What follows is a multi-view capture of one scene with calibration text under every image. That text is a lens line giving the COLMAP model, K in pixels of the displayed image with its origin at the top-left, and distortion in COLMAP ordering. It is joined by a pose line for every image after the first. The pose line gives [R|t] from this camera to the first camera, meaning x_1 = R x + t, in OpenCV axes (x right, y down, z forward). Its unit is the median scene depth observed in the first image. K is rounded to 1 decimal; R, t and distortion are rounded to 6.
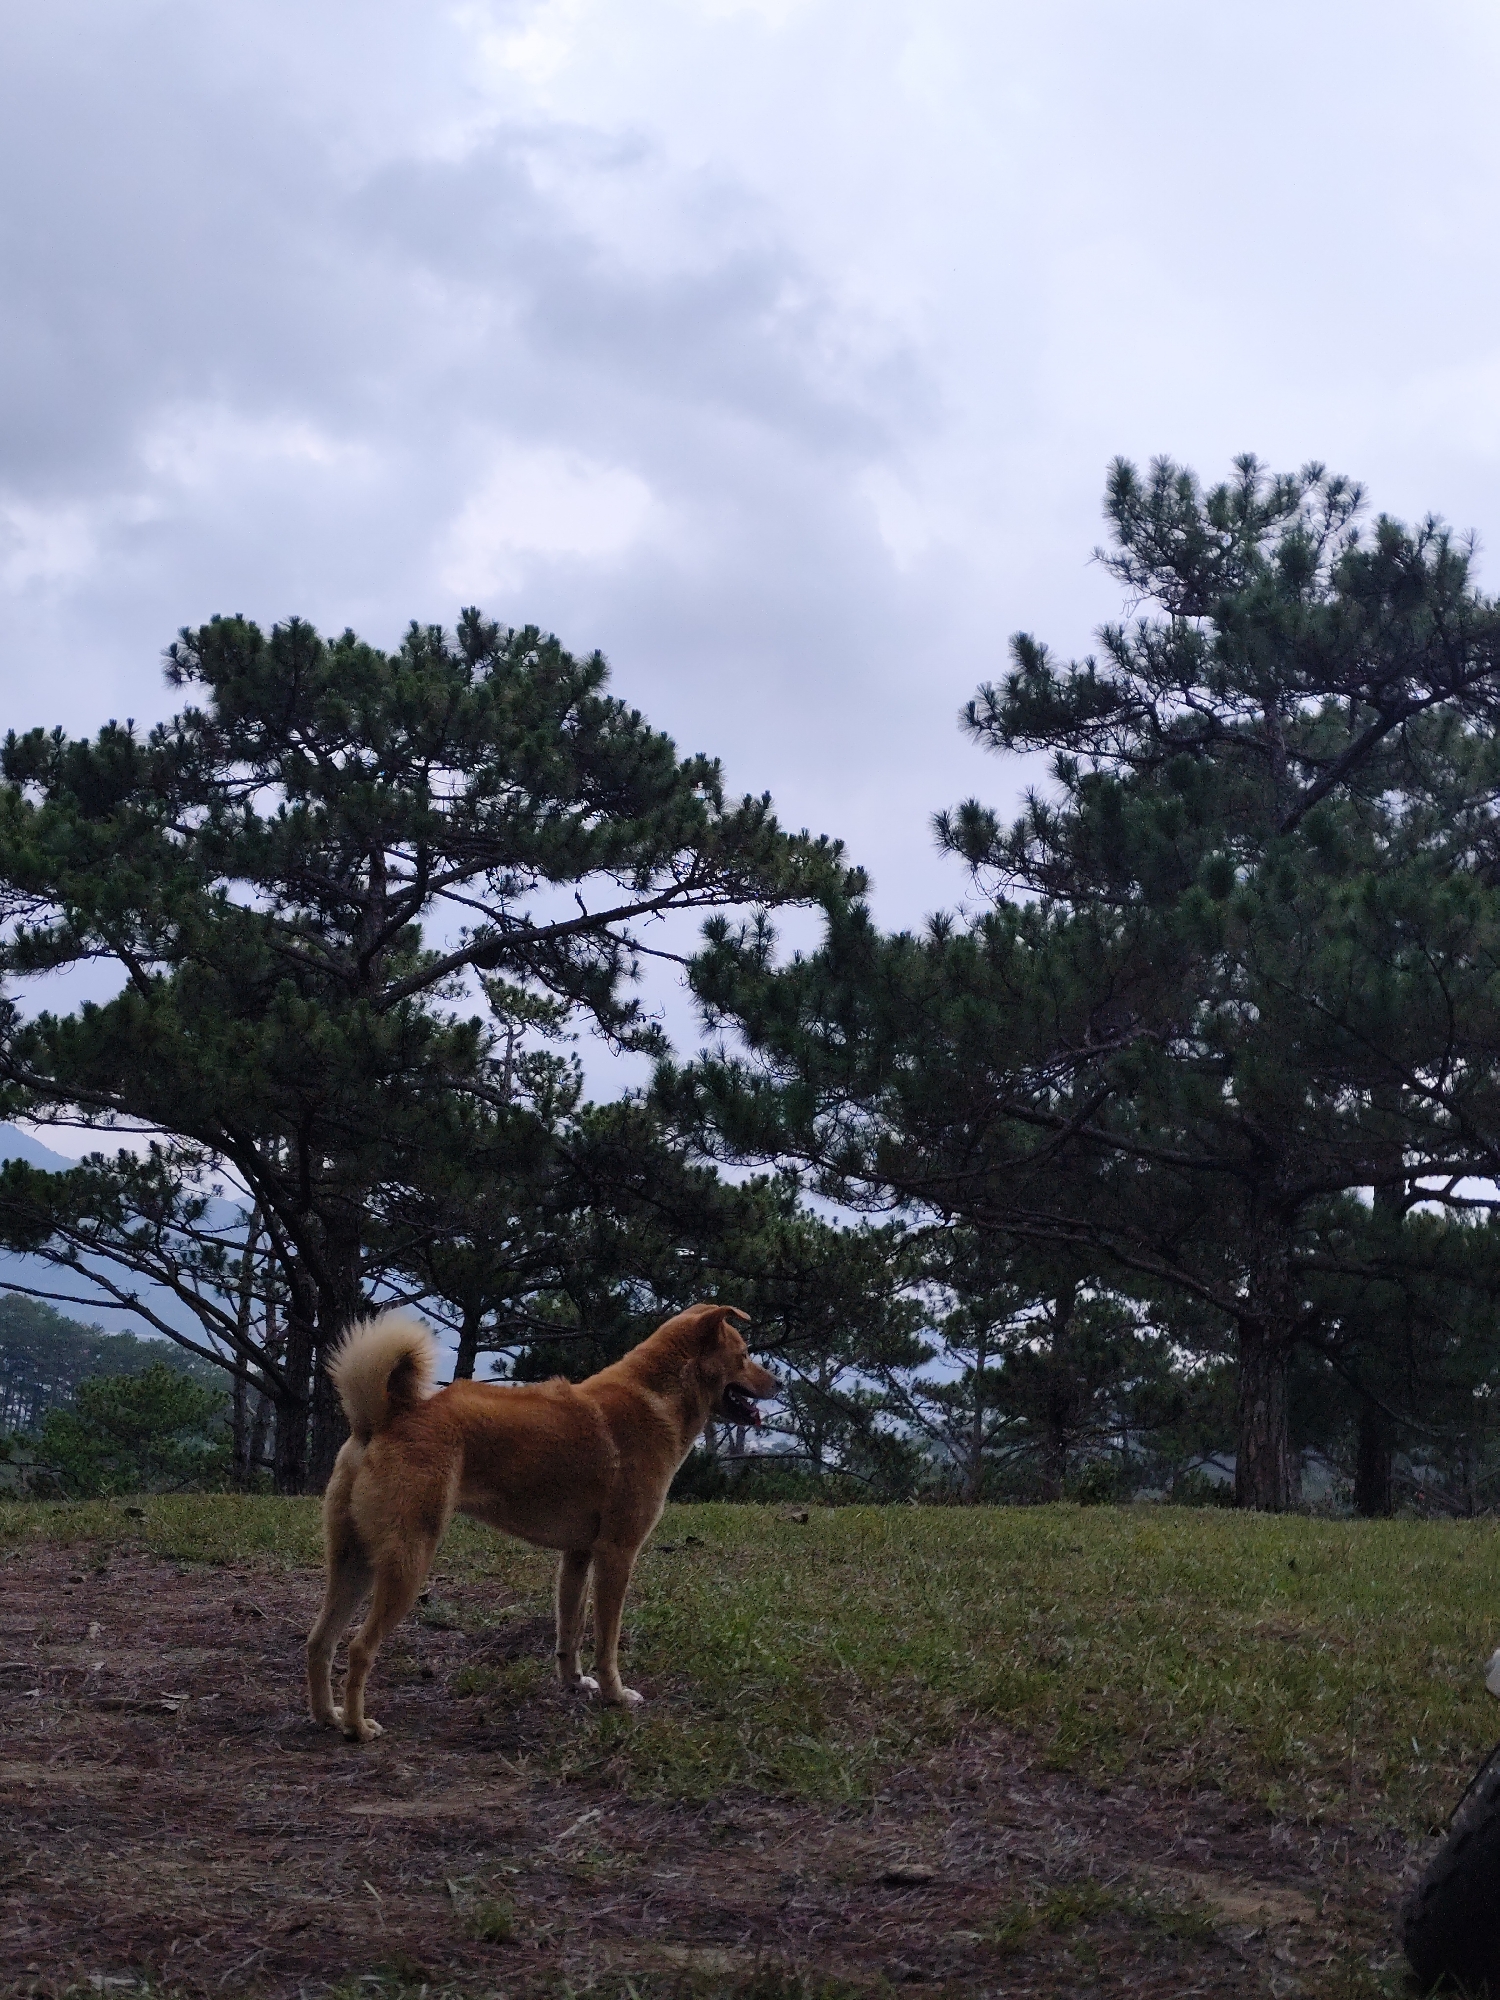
lens RADIAL K [[2850.7, 0, 750.0], [0, 2850.7, 1002.8], [0, 0, 1]] dist [0.136715, 0.000000]
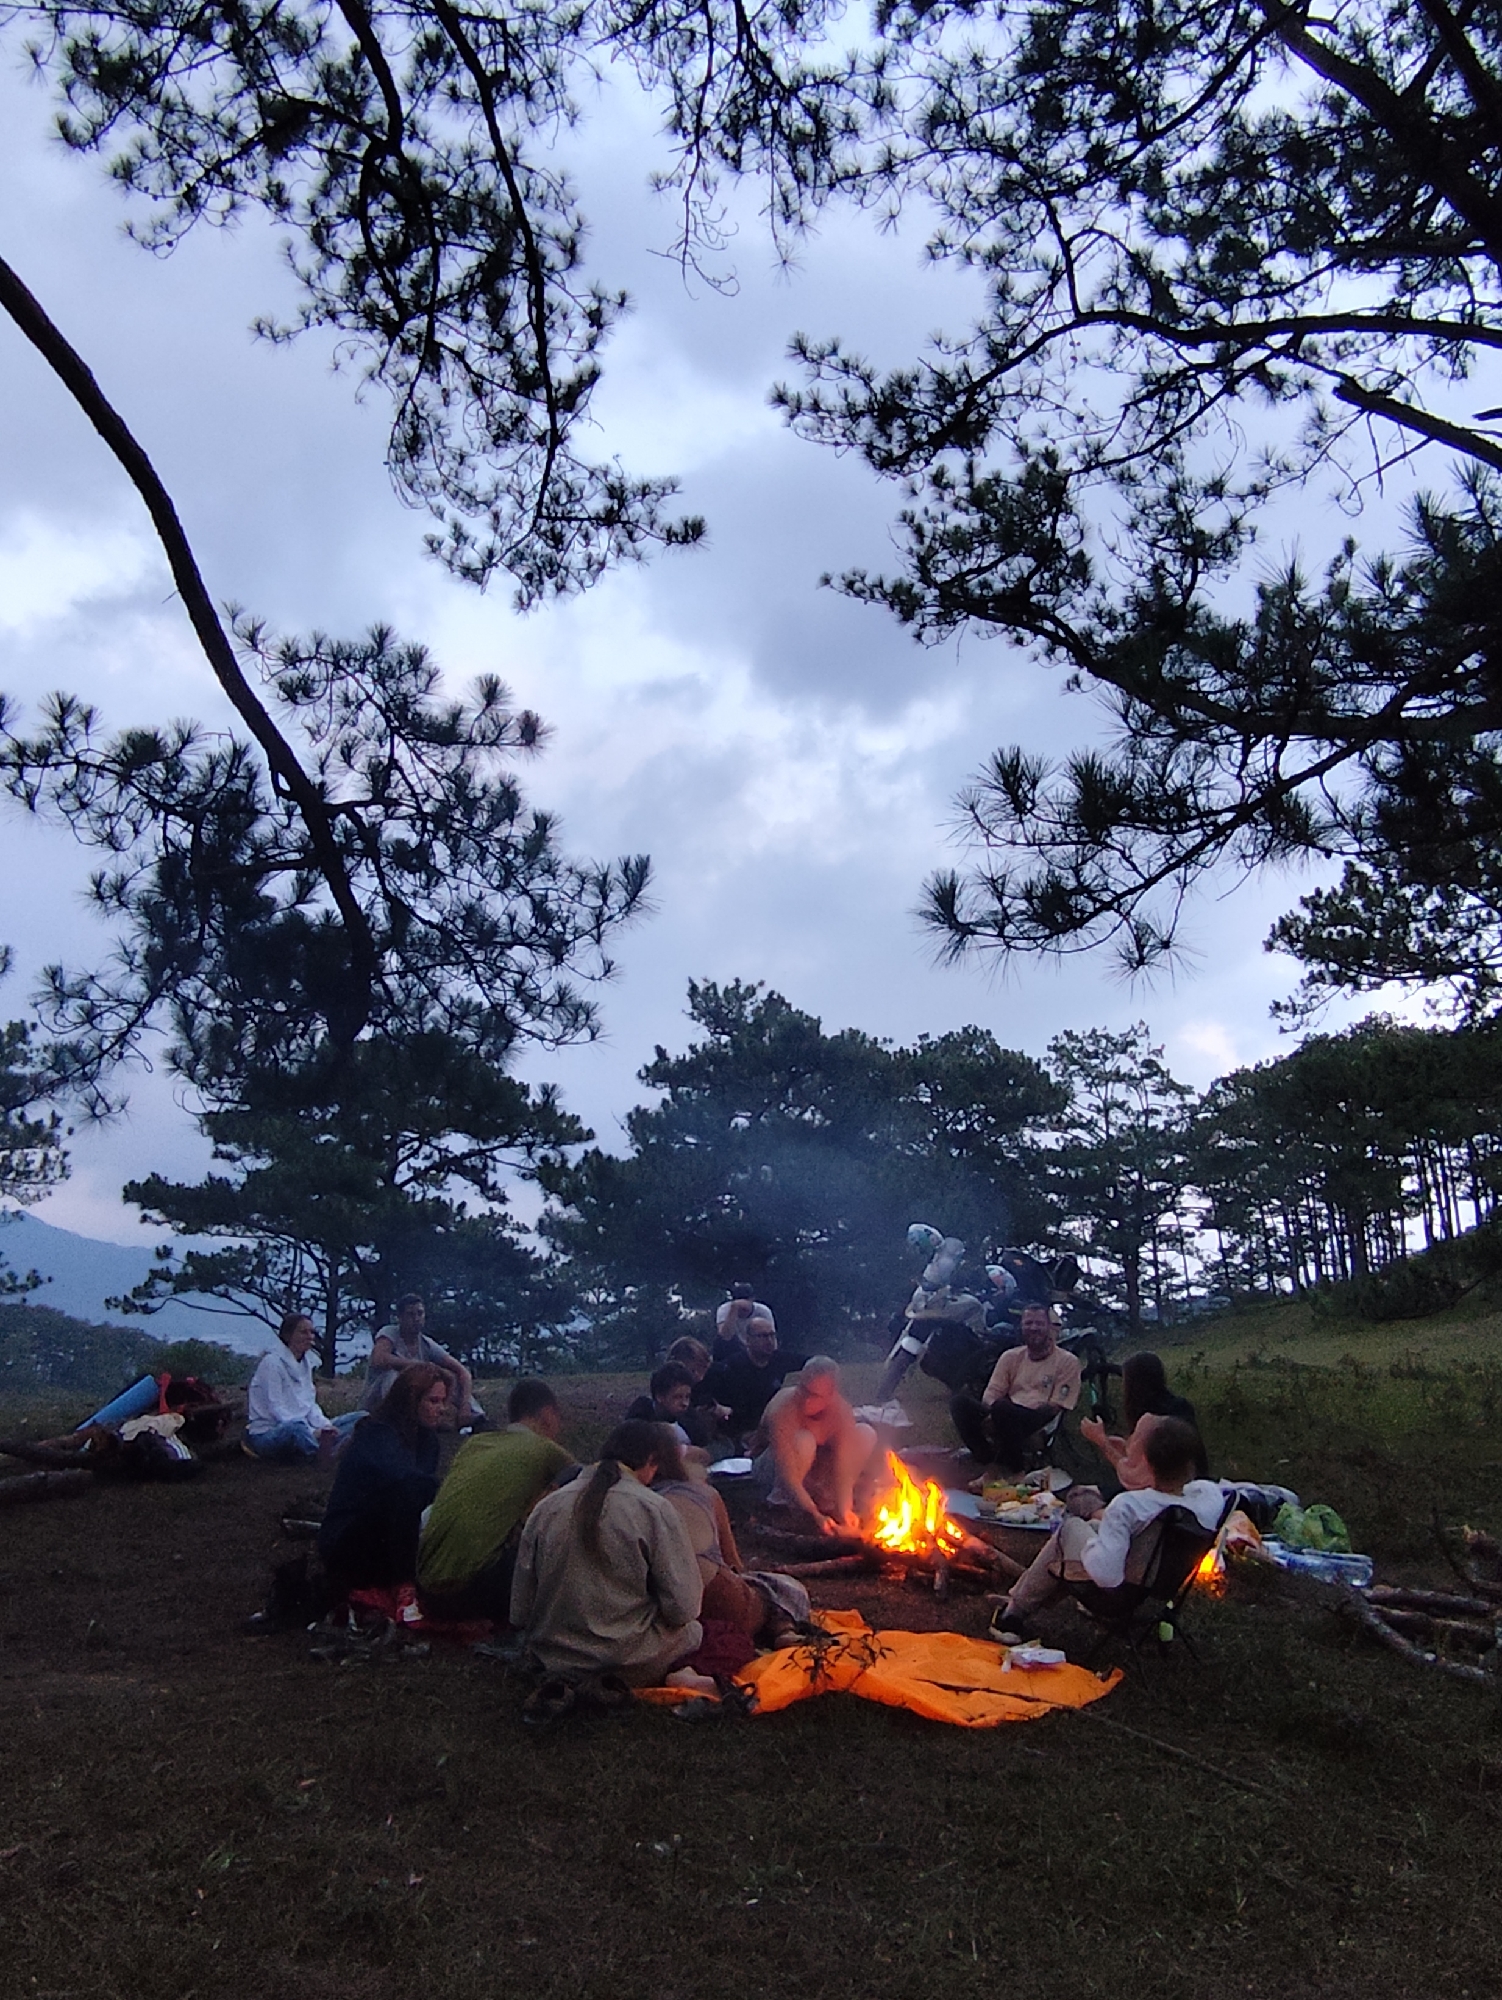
lens RADIAL K [[1461.3, 0, 747.2], [0, 1461.3, 1003.3], [0, 0, 1]] dist [-0.007700, -0.000966]
pose [[0.977173, -0.003994, 0.212406, -0.107452], [0.022096, 0.996311, -0.082917, -0.050525], [-0.211292, 0.085718, 0.973657, -0.328618]]
